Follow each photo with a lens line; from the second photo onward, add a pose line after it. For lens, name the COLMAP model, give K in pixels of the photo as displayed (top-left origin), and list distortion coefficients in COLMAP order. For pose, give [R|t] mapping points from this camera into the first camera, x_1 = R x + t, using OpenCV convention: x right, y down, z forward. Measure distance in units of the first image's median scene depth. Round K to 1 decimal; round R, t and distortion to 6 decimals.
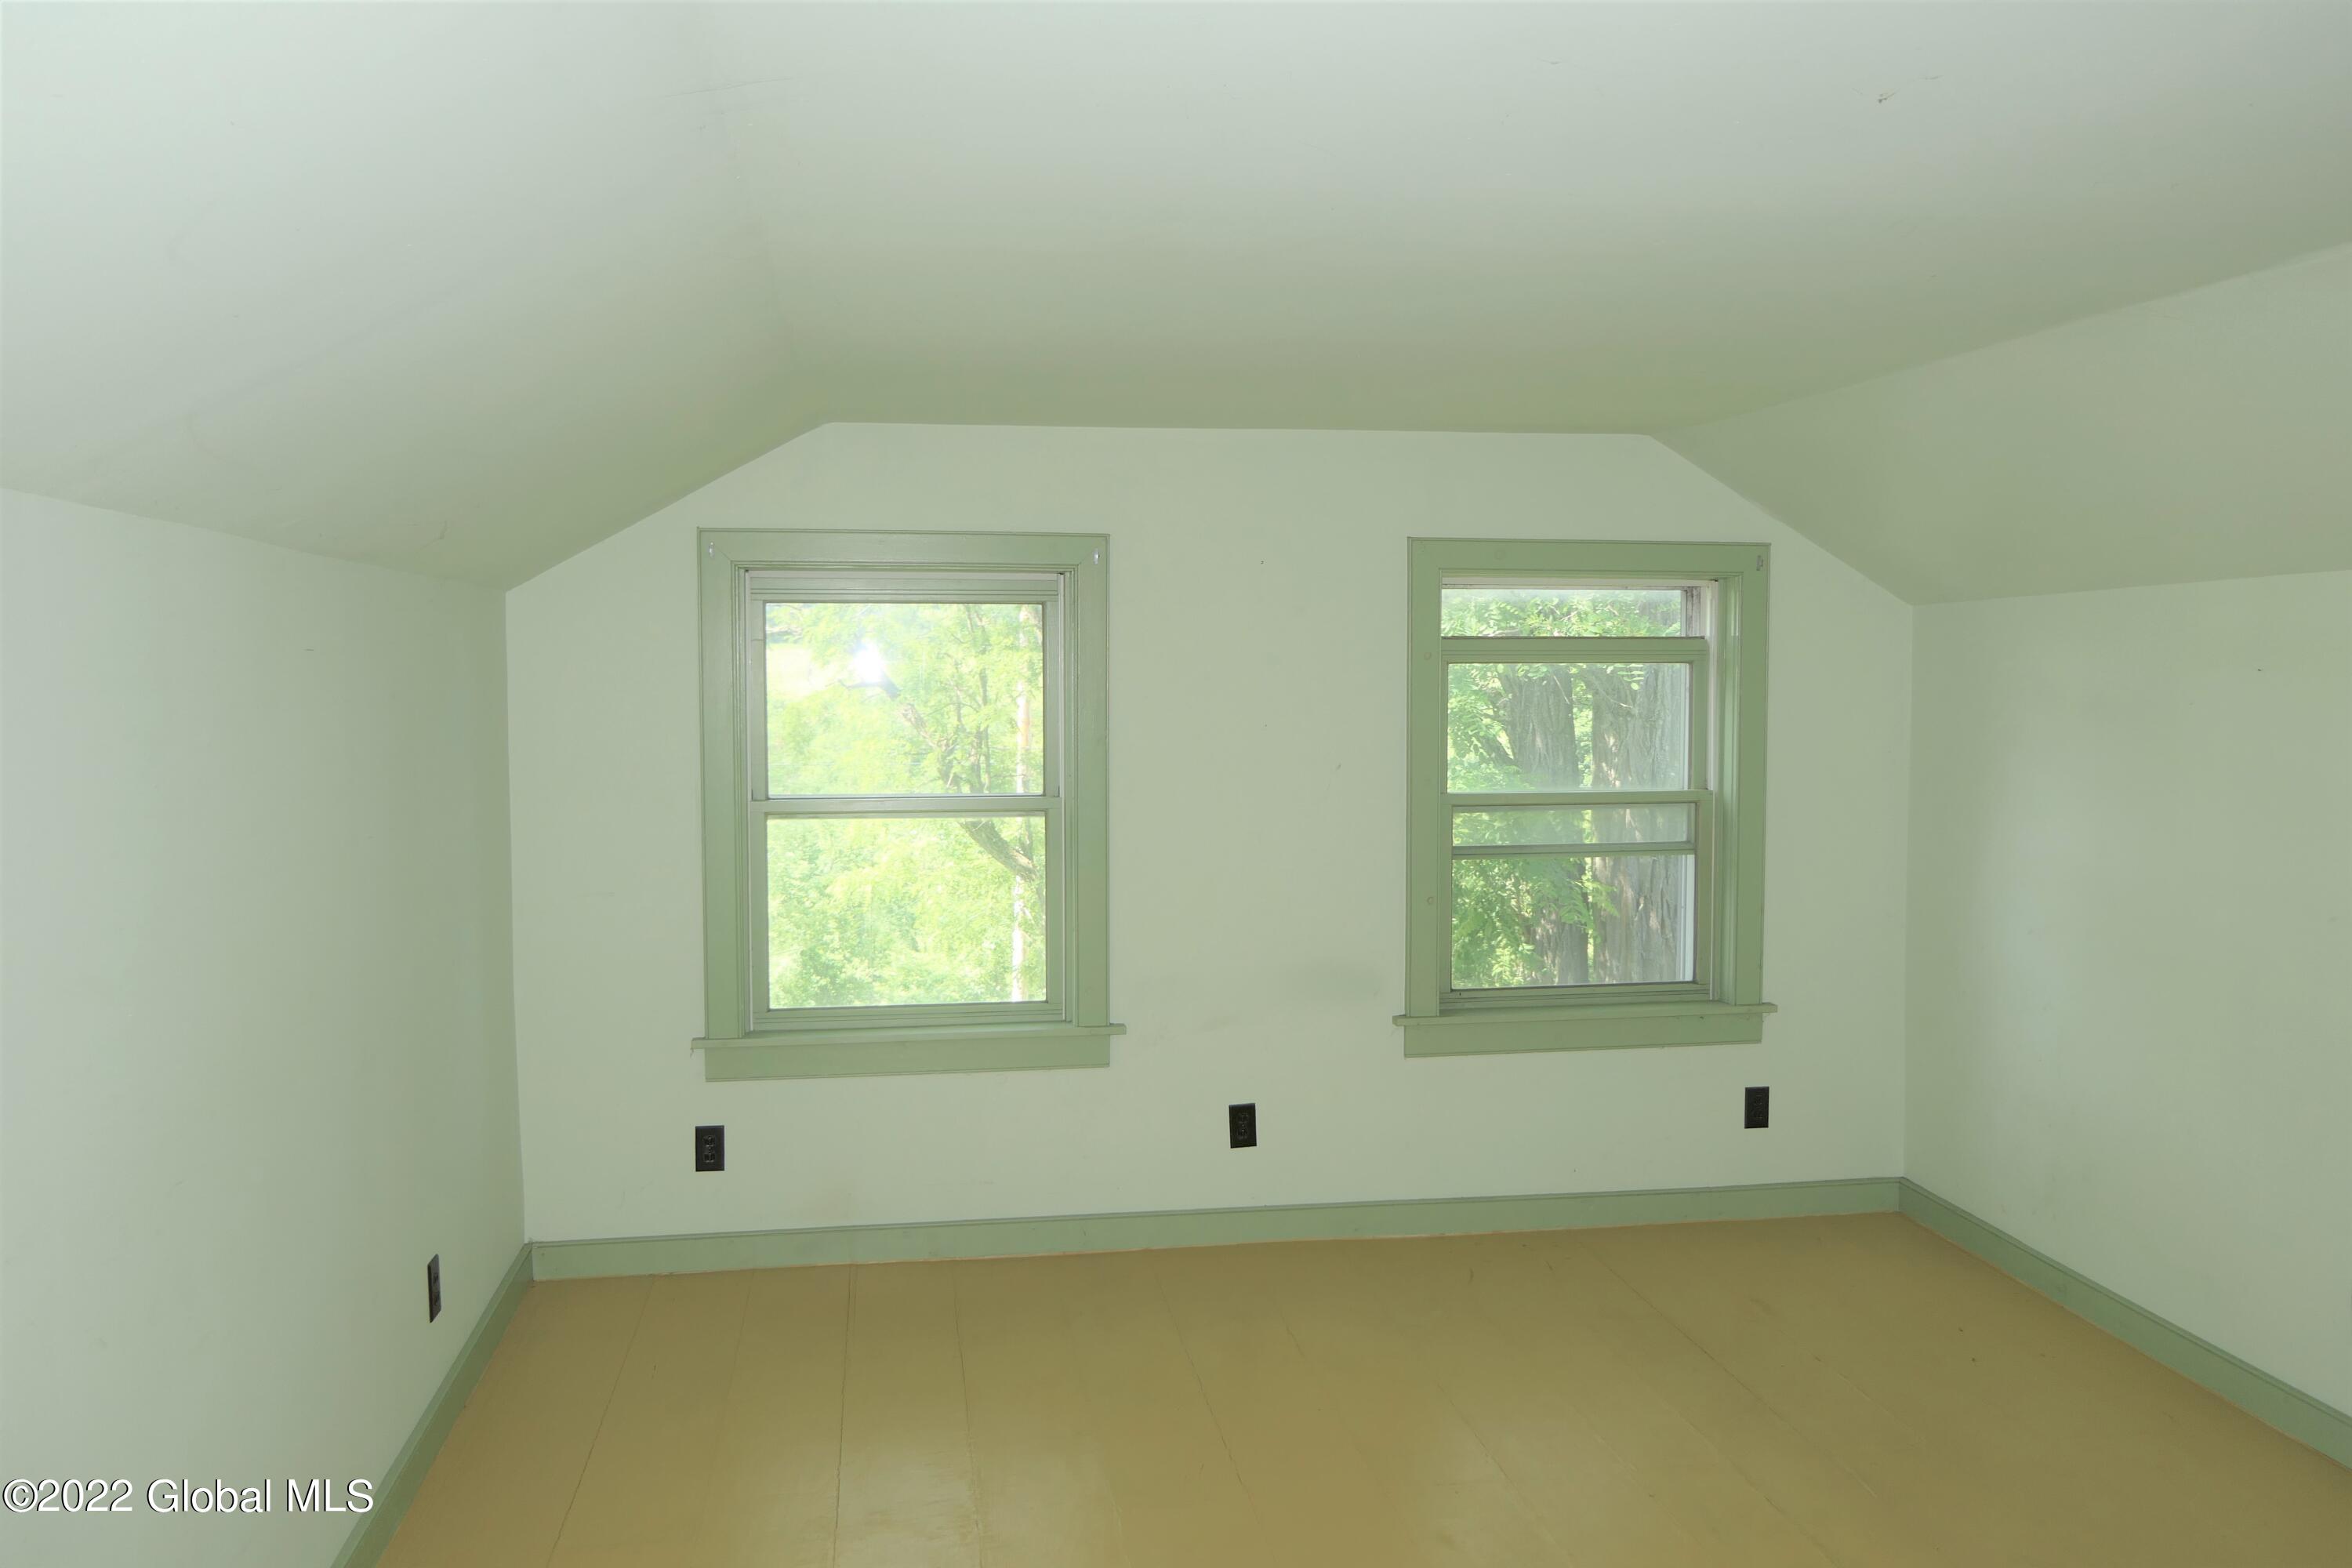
lens RADIAL K [[1788.1, 0, 1176.9], [0, 1788.1, 787.7], [0, 0, 1]] dist [0.002234, 0.008851]
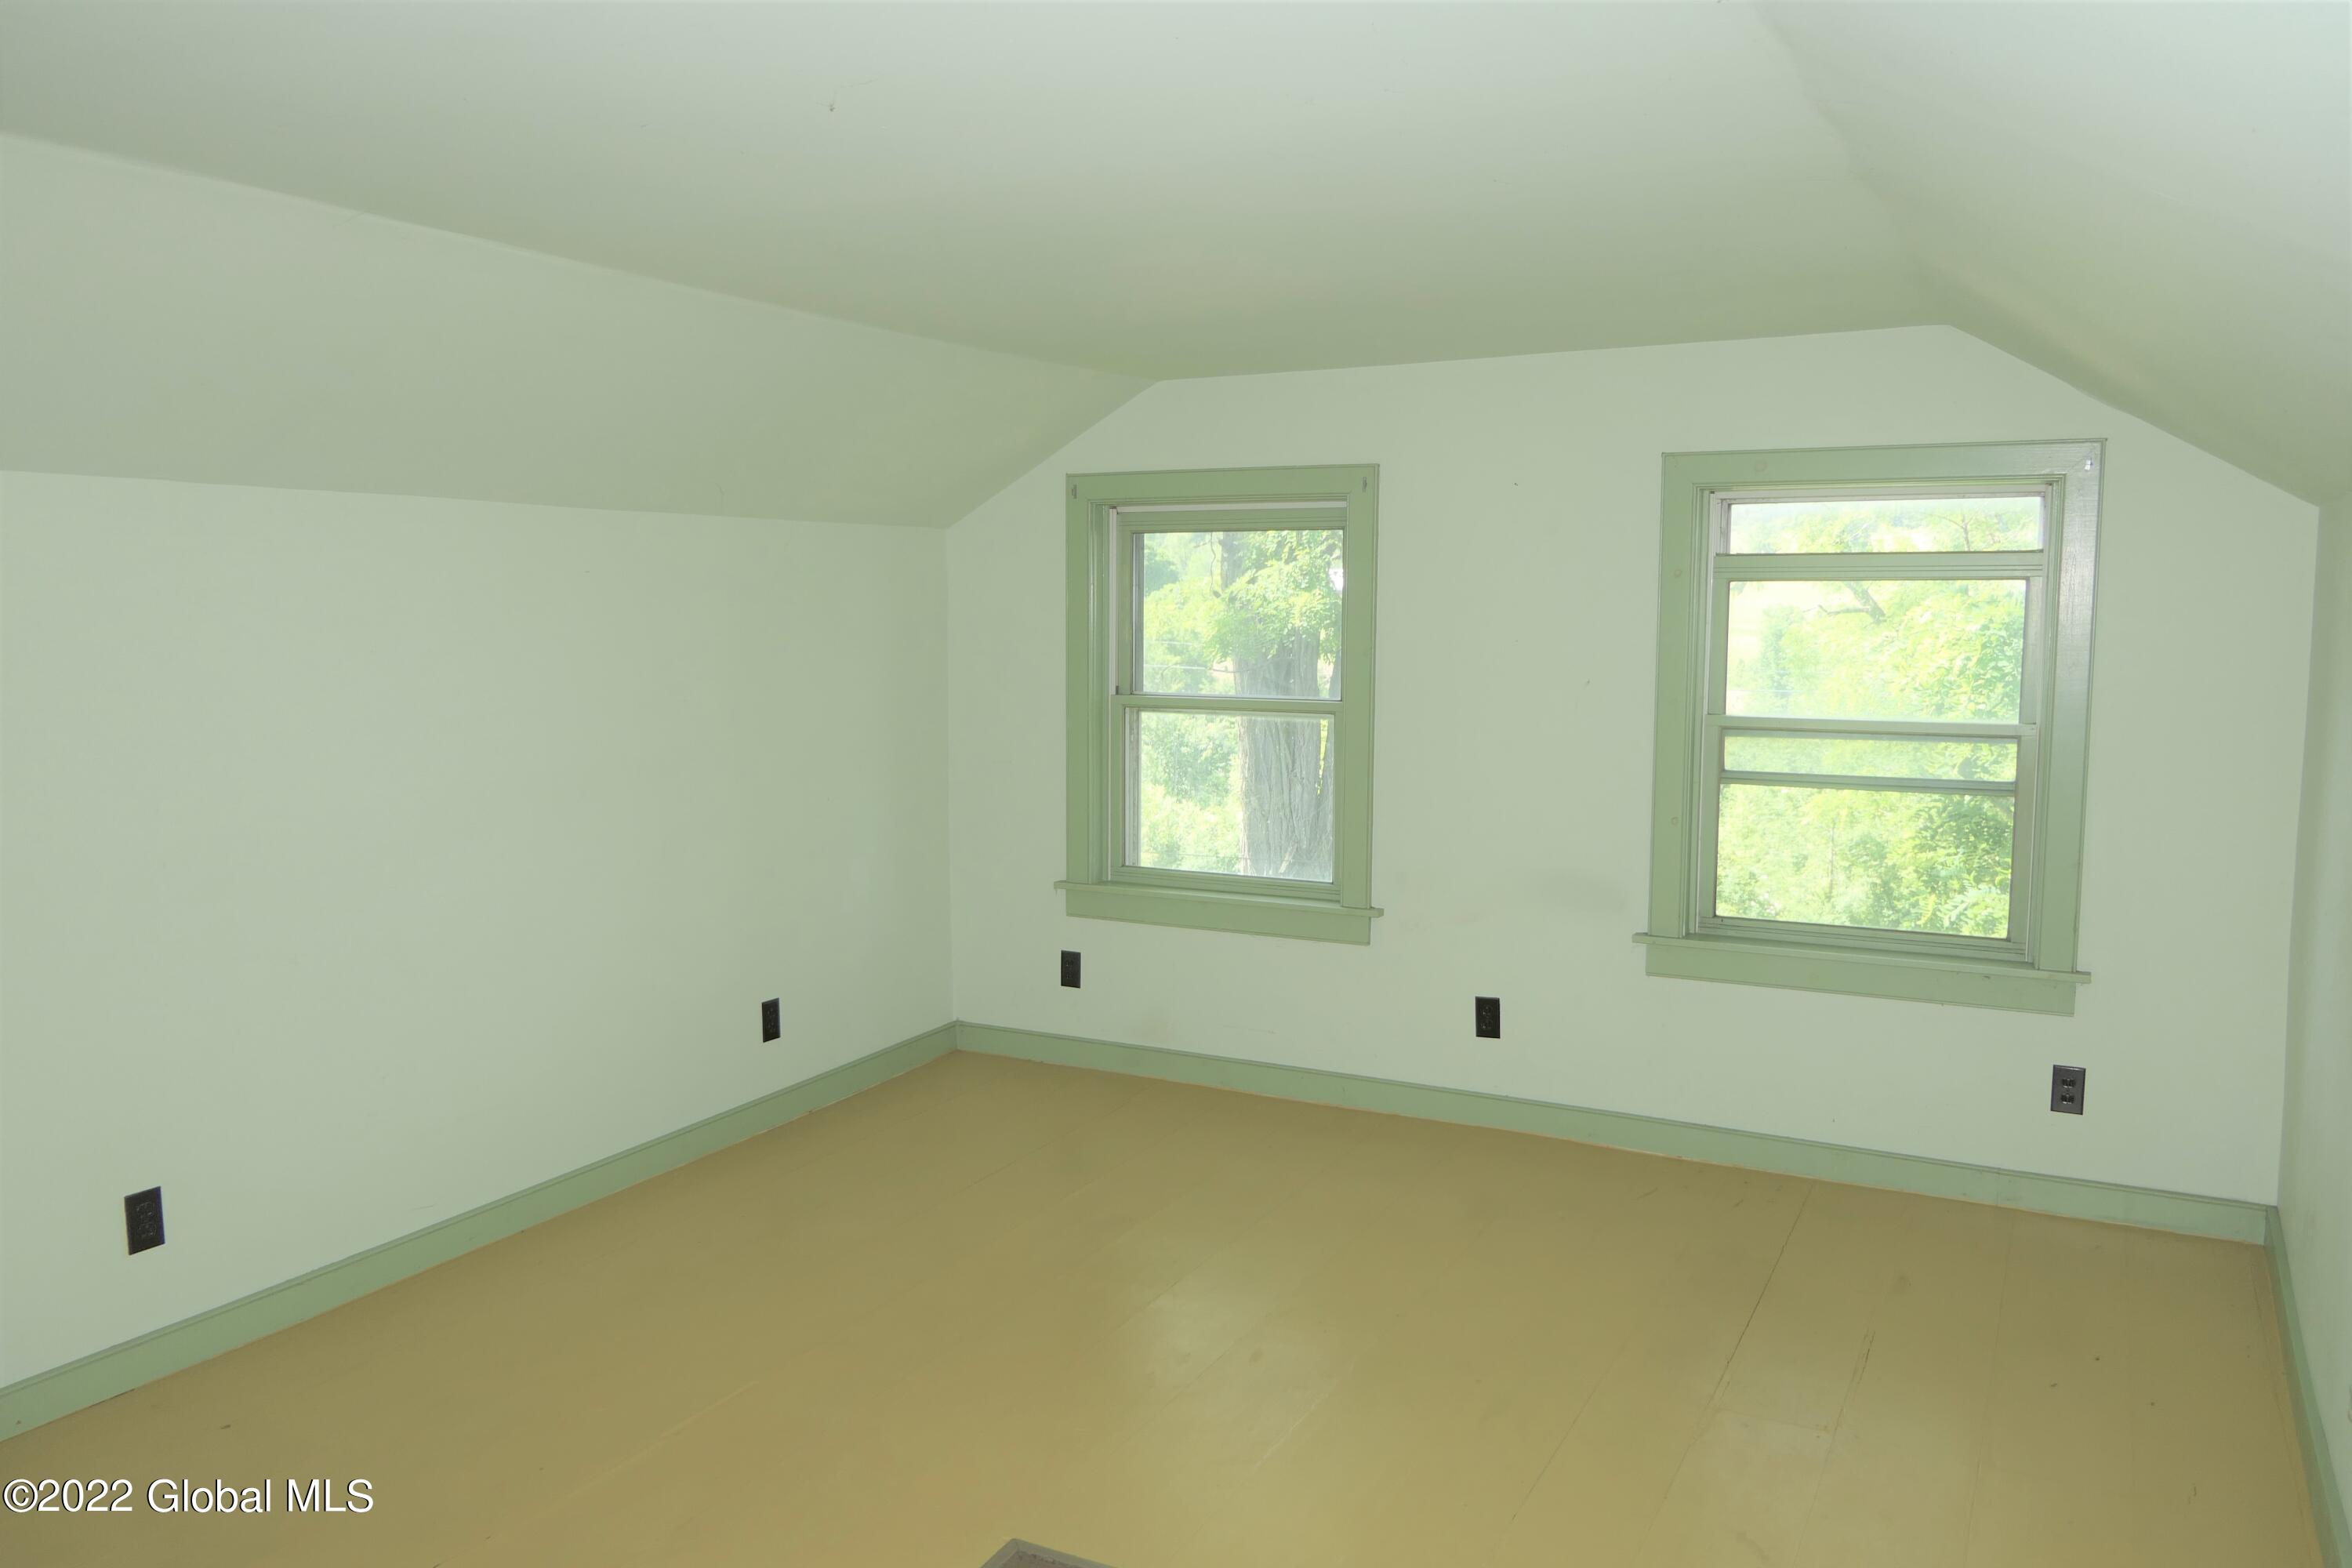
lens RADIAL K [[1705.8, 0, 1176.9], [0, 1705.8, 781.7], [0, 0, 1]] dist [-0.004980, 0.003832]
pose [[0.797131, 0.065912, -0.600198, 0.487995], [-0.037666, 0.997516, 0.059520, -0.004730], [0.602630, -0.024839, 0.797634, 0.080570]]
